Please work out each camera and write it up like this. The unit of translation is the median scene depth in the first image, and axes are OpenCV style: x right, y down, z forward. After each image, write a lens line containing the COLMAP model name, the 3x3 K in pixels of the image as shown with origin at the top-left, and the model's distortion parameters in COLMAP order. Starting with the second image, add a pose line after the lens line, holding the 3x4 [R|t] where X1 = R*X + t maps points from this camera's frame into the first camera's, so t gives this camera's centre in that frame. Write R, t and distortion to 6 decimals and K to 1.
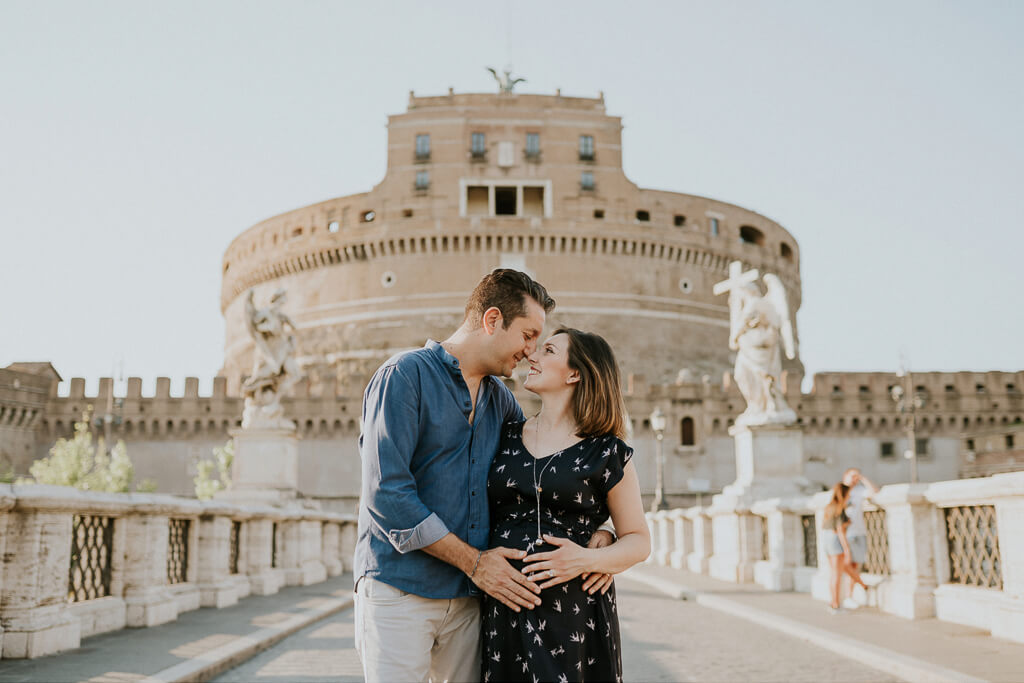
lens RADIAL K [[970.0, 0, 506.6], [0, 970.0, 351.9], [0, 0, 1]] dist [-0.064374, 0.096059]
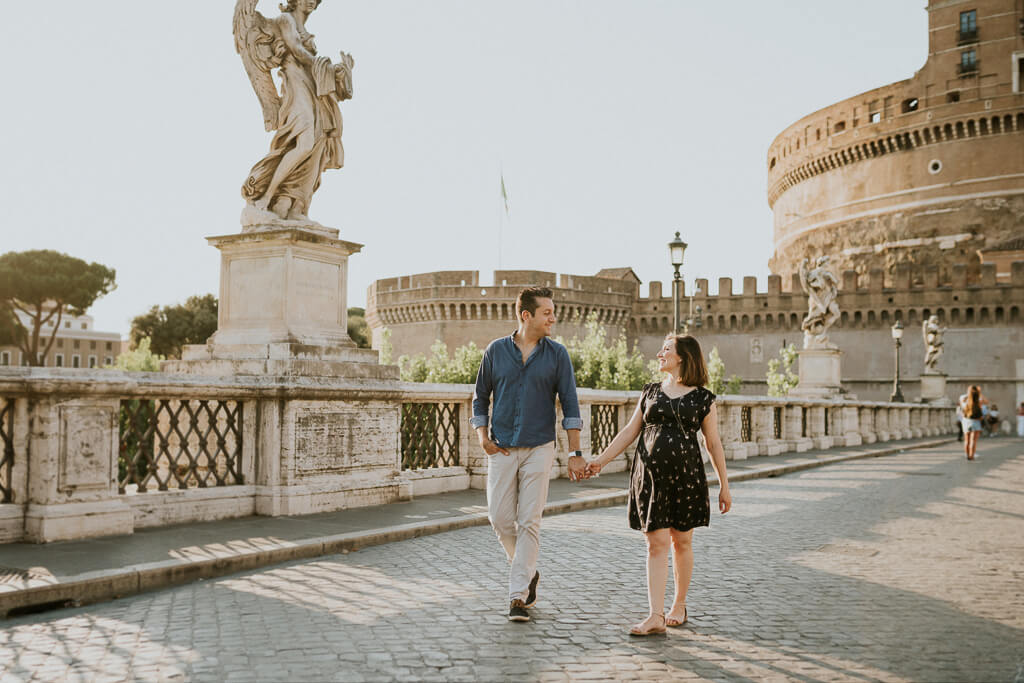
lens RADIAL K [[970.0, 0, 506.6], [0, 970.0, 351.9], [0, 0, 1]] dist [-0.064374, 0.096059]
pose [[0.849314, -0.010732, -0.527779, 0.035412], [0.075827, 0.991905, 0.101853, -0.027199], [0.522414, -0.126525, 0.843253, -0.141045]]
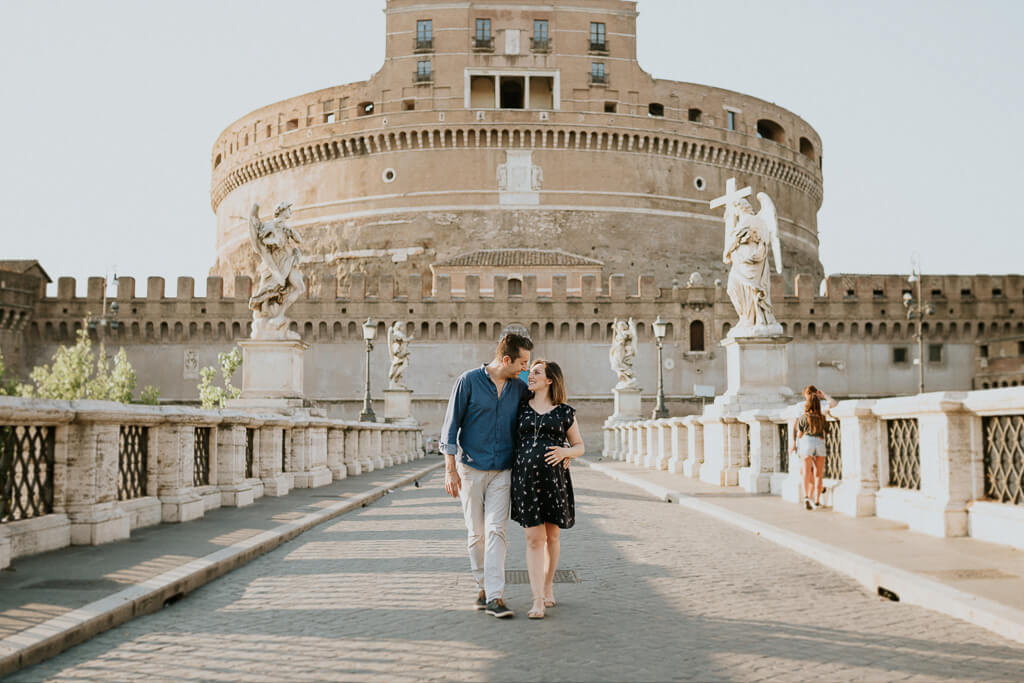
lens RADIAL K [[1019.3, 0, 525.6], [0, 1019.3, 342.9], [0, 0, 1]] dist [-0.069048, 0.111979]
pose [[0.999925, 0.003499, 0.011715, 0.002149], [-0.004567, 0.995716, 0.092346, -0.004394], [-0.011342, -0.092393, 0.995658, -0.020713]]
